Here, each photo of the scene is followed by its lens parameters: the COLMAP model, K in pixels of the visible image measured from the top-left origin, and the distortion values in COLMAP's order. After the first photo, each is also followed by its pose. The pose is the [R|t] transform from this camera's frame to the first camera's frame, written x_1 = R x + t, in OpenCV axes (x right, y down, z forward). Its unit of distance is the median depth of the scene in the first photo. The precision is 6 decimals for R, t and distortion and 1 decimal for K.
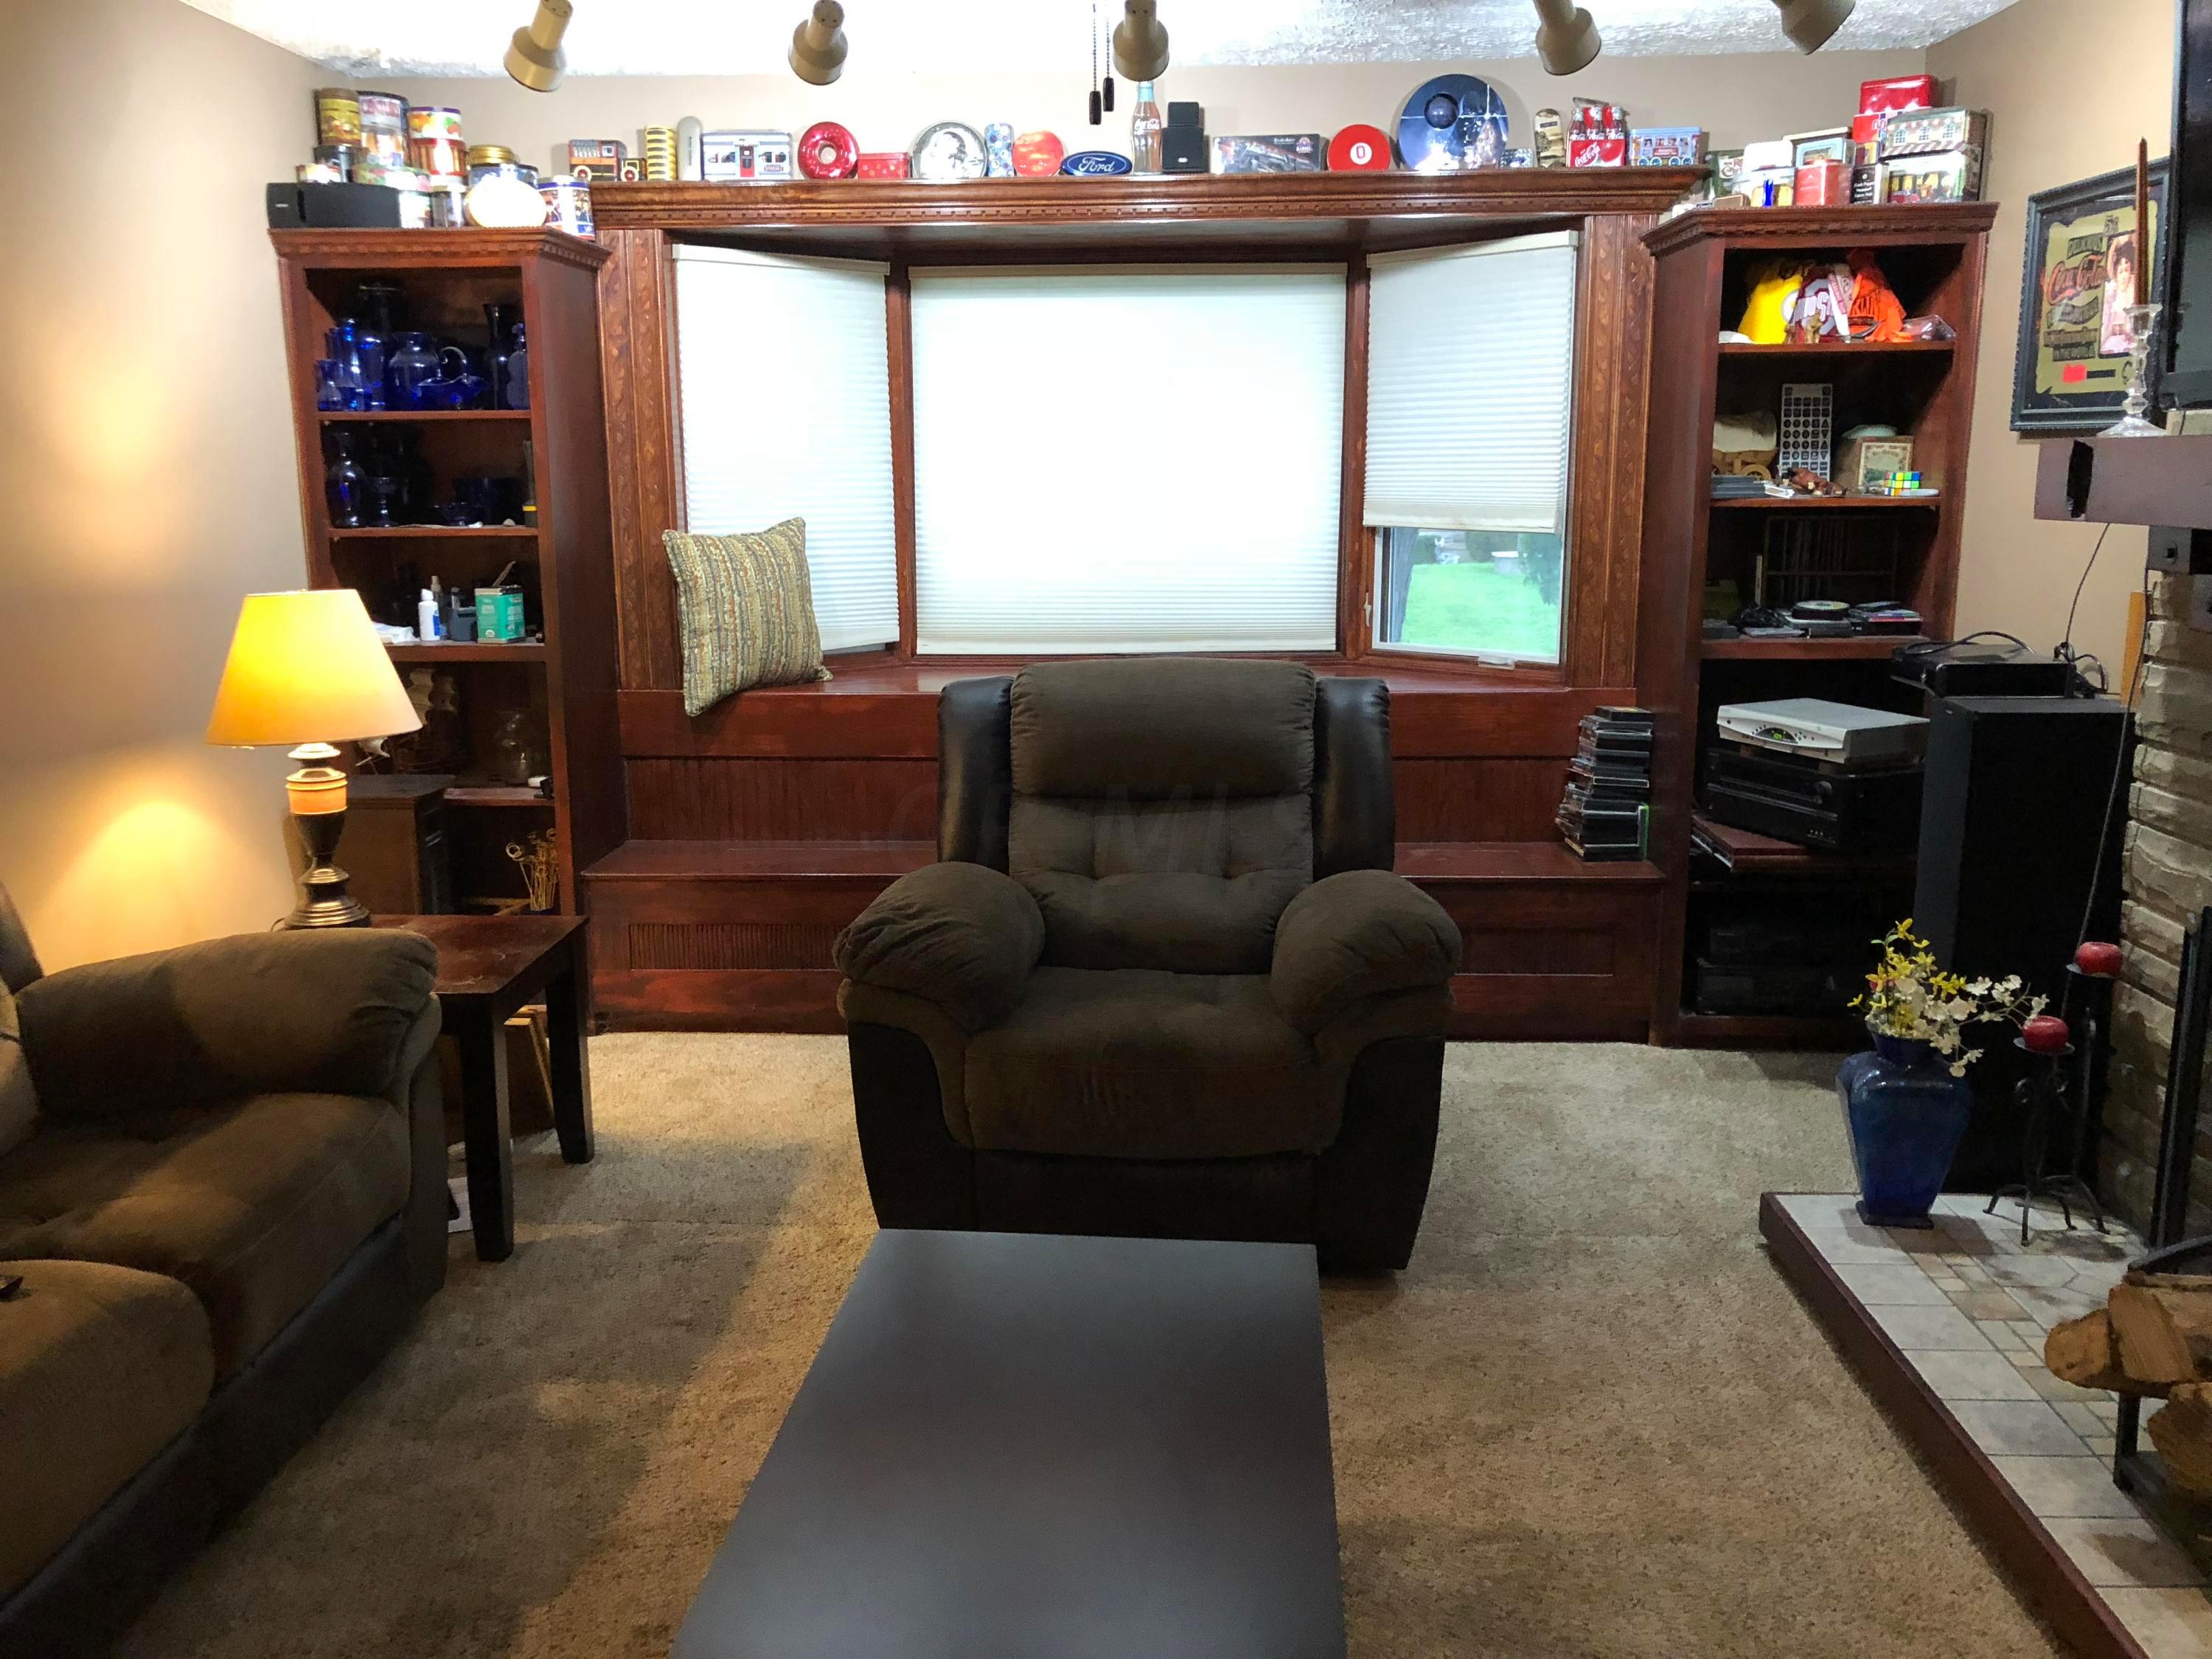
lens RADIAL K [[1844.1, 0, 1100.8], [0, 1844.1, 811.5], [0, 0, 1]] dist [0.008142, 0.011309]
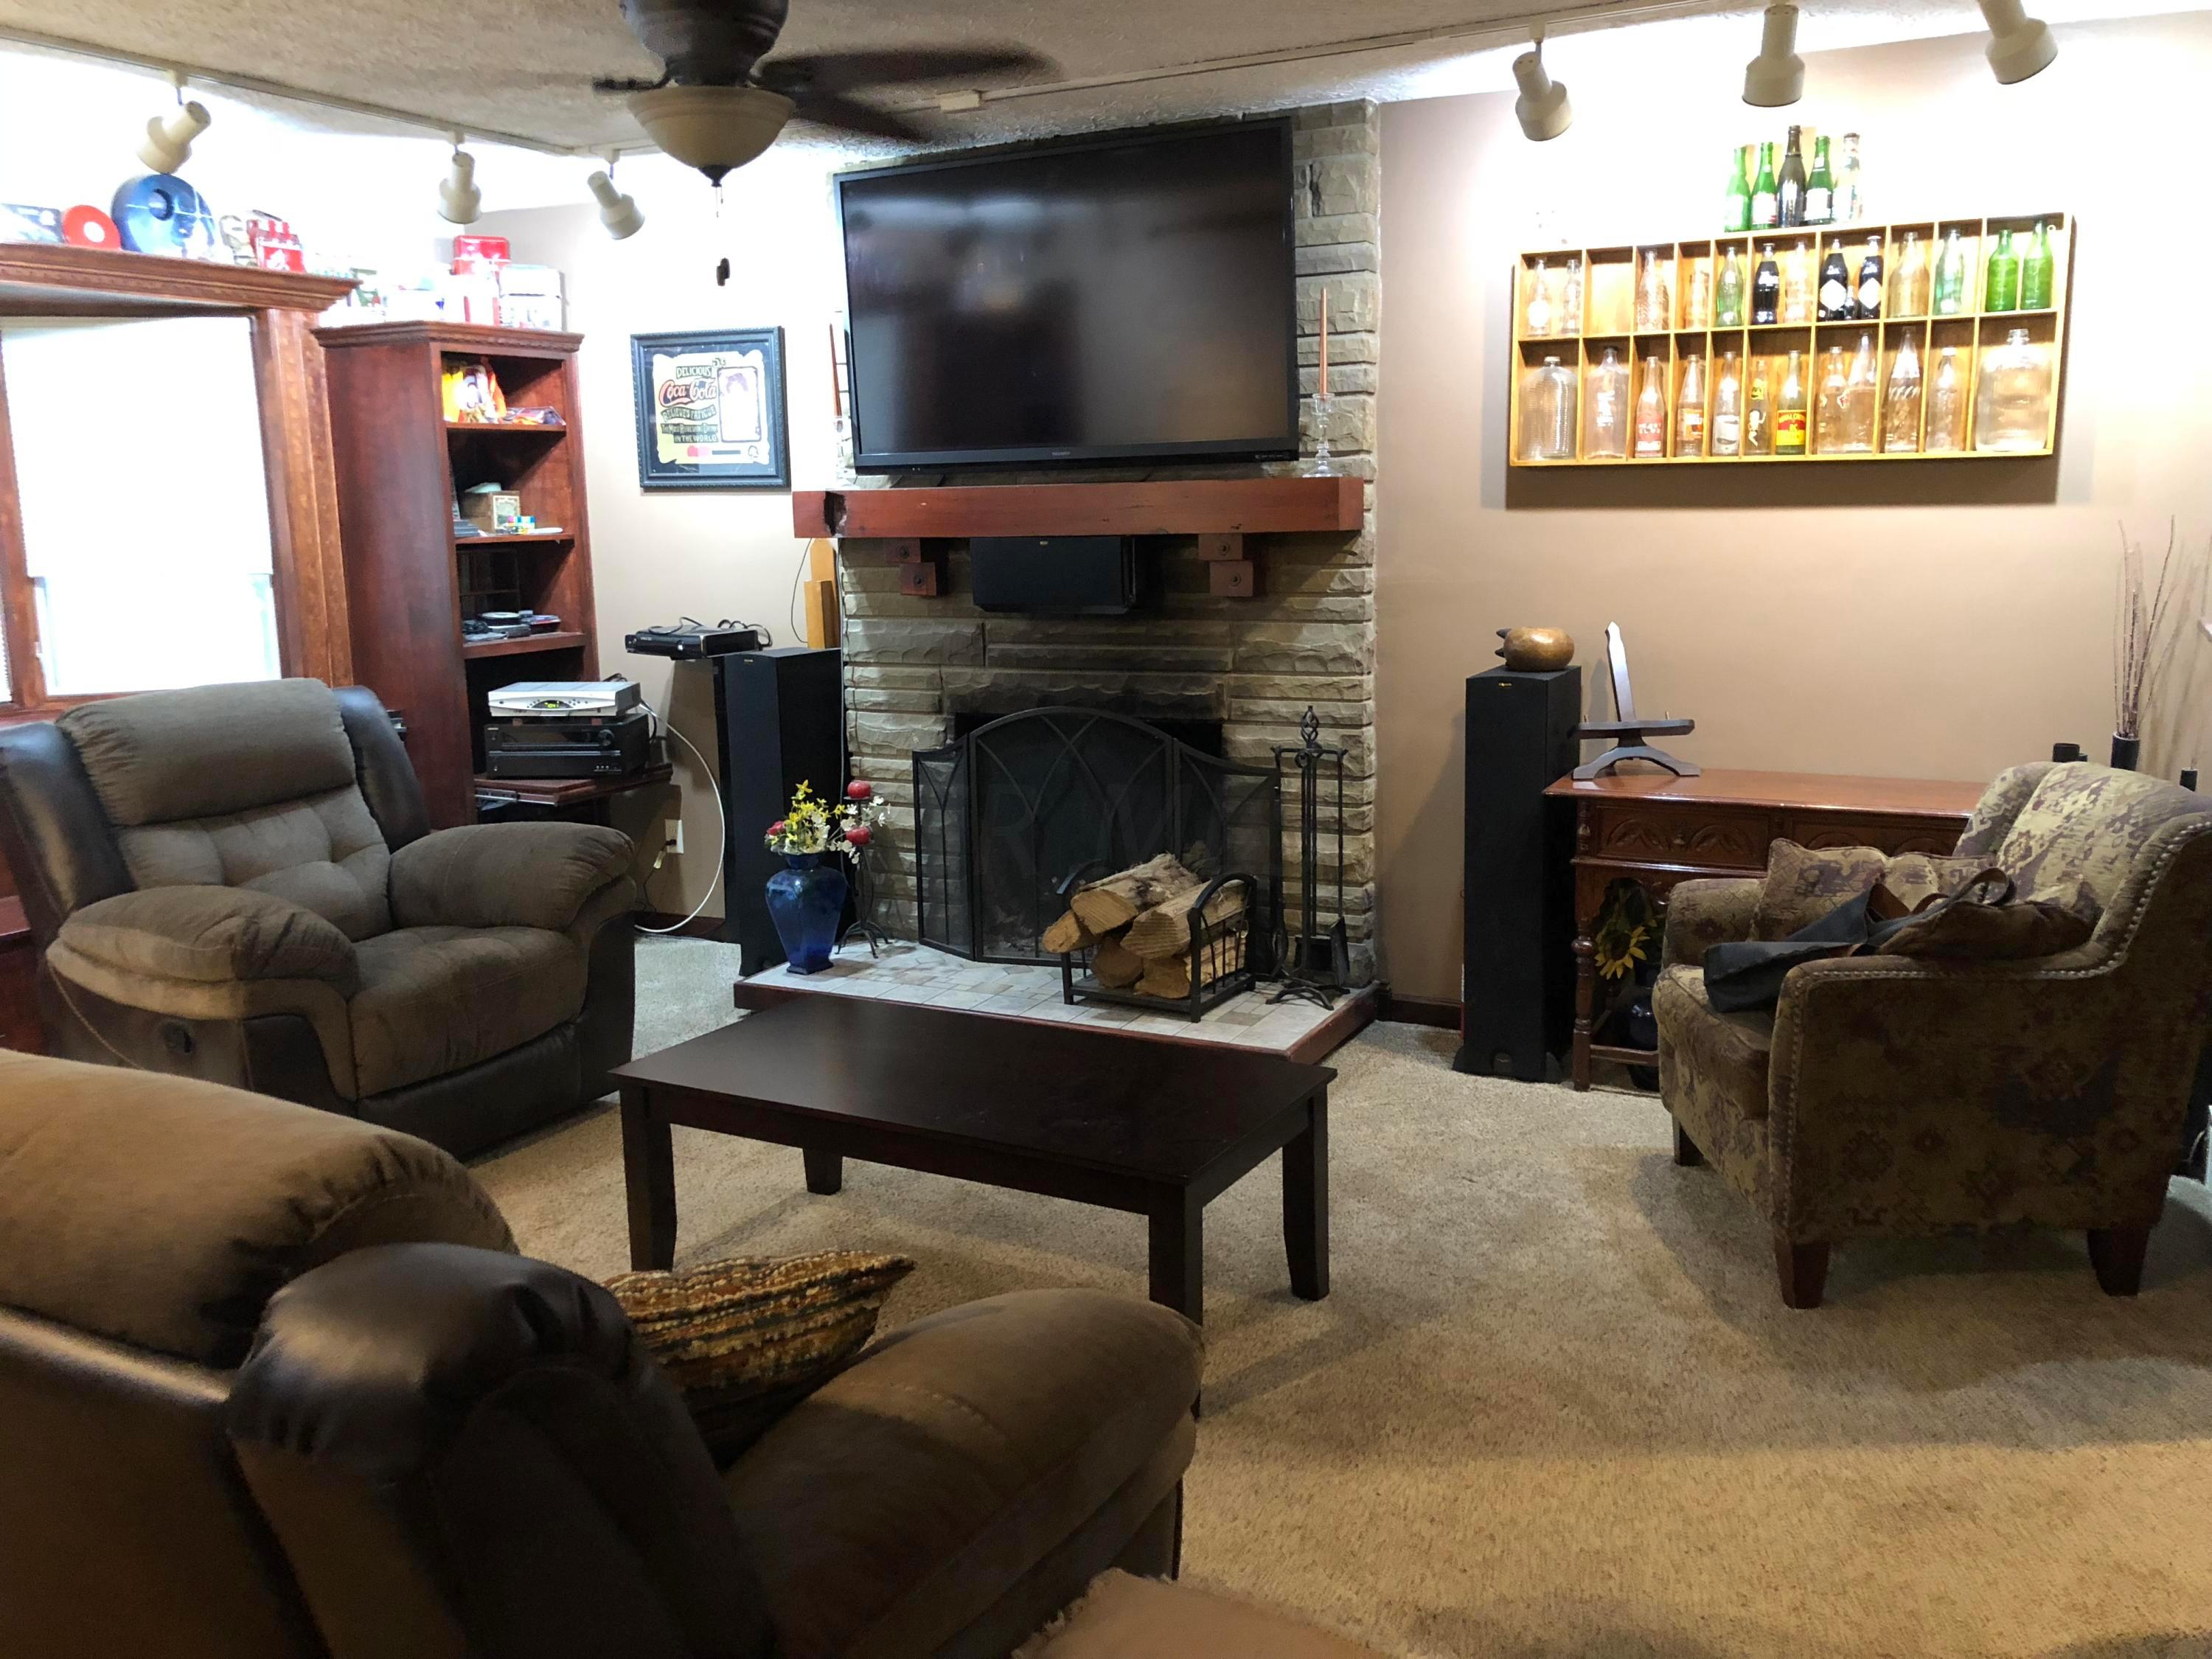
lens RADIAL K [[1844.1, 0, 1107.9], [0, 1844.1, 836.1], [0, 0, 1]] dist [0.008142, 0.011309]
pose [[0.405381, -0.167954, 0.898586, -0.718452], [0.186401, 0.977512, 0.098615, -0.004294], [-0.894942, 0.127521, 0.427572, 0.045340]]
